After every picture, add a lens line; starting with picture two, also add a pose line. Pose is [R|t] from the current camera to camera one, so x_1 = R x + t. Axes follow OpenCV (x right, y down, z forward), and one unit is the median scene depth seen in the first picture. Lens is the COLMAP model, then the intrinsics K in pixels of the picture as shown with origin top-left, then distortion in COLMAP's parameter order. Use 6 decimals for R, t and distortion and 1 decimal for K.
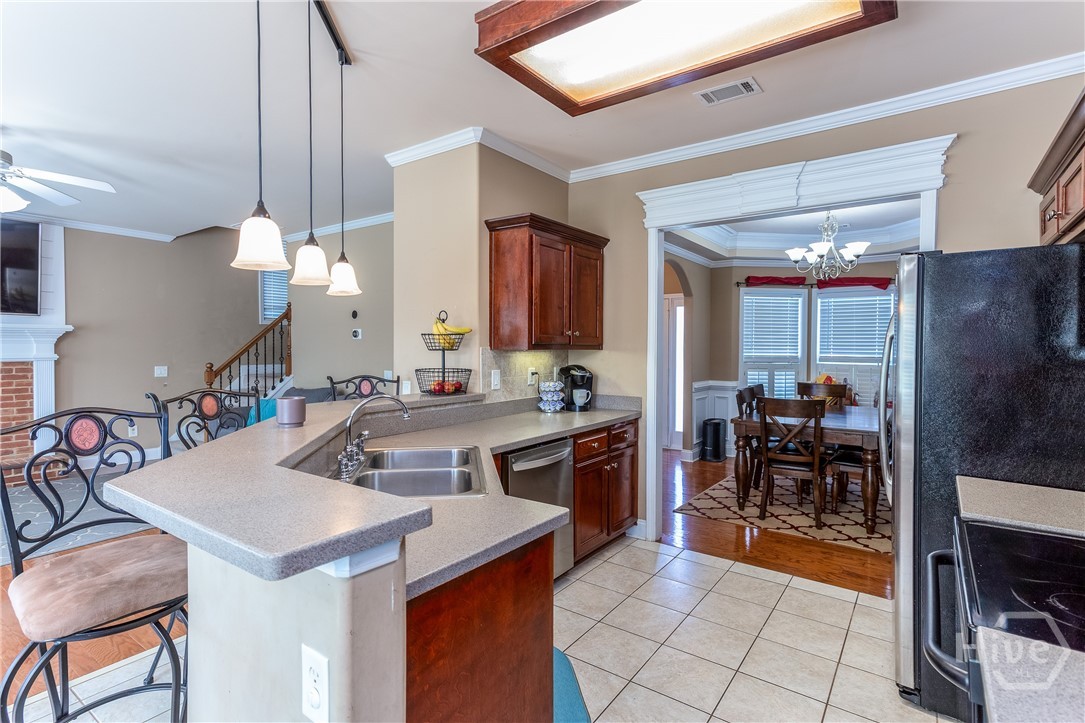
lens RADIAL K [[524.1, 0, 542.8], [0, 524.1, 353.6], [0, 0, 1]] dist [0.023222, 0.000398]
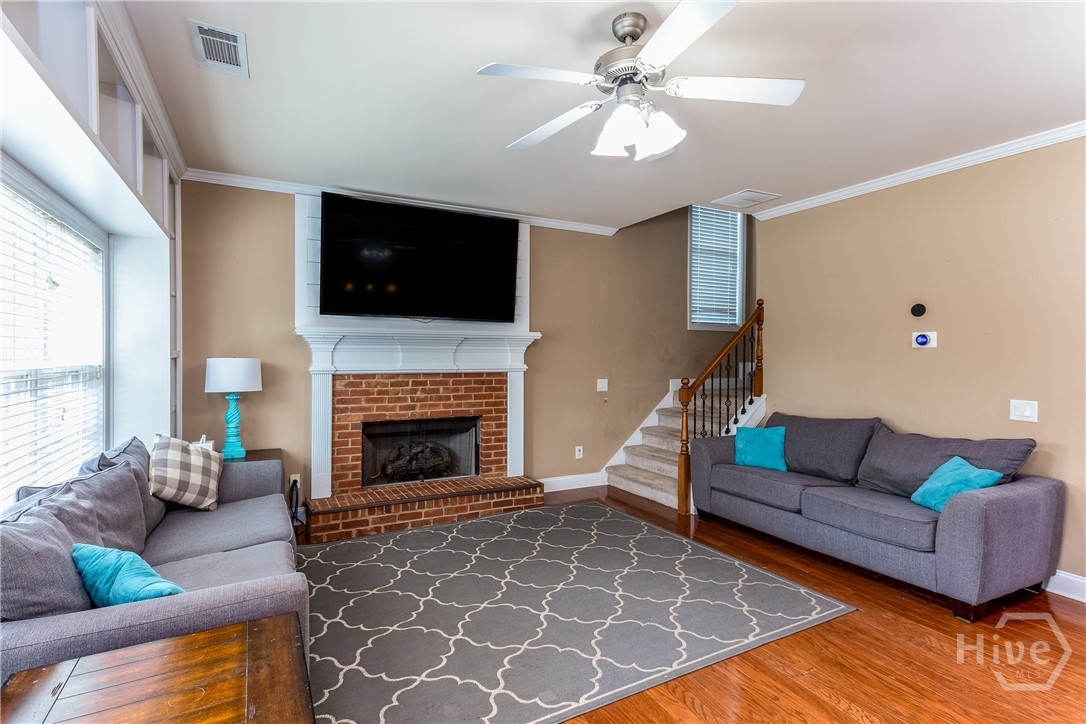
lens RADIAL K [[524.6, 0, 536.9], [0, 524.6, 360.1], [0, 0, 1]] dist [0.023222, 0.000398]
pose [[0.900128, 0.011189, -0.435482, -0.506356], [-0.011205, 0.999934, 0.002531, -0.009062], [0.435481, 0.002601, 0.900194, 0.207659]]
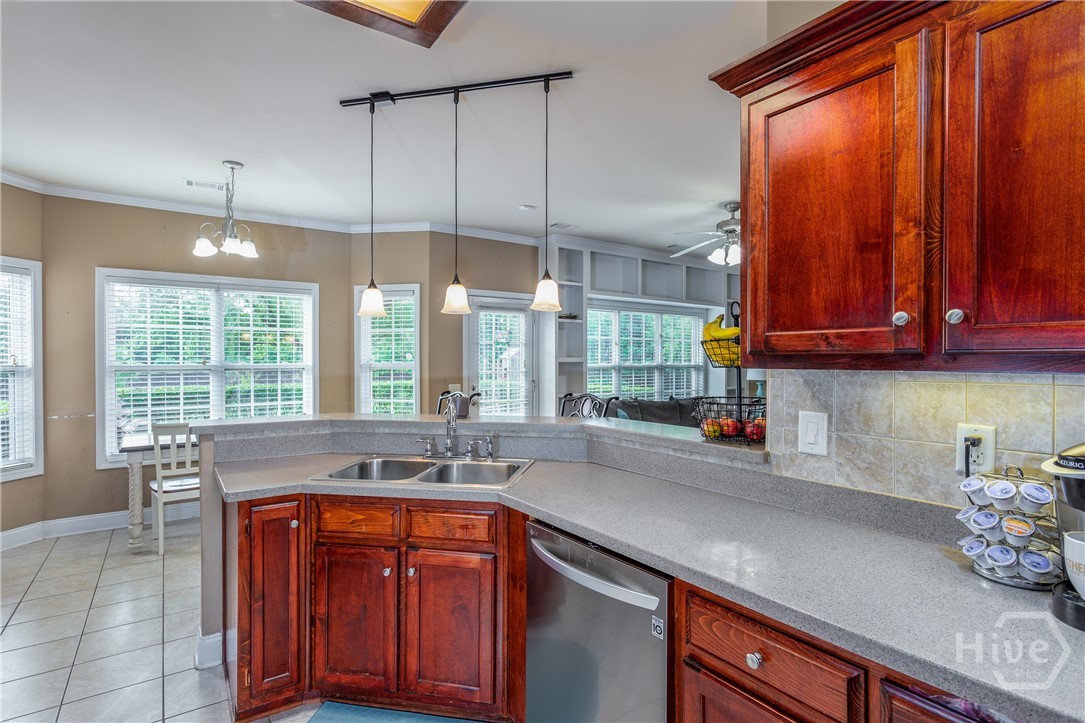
lens RADIAL K [[524.1, 0, 539.4], [0, 524.1, 362.0], [0, 0, 1]] dist [0.023222, 0.000398]
pose [[-0.322761, 0.001893, -0.946478, 0.256191], [-0.014592, 0.999869, 0.006976, -0.007254], [0.946368, 0.016062, -0.322692, 0.548014]]
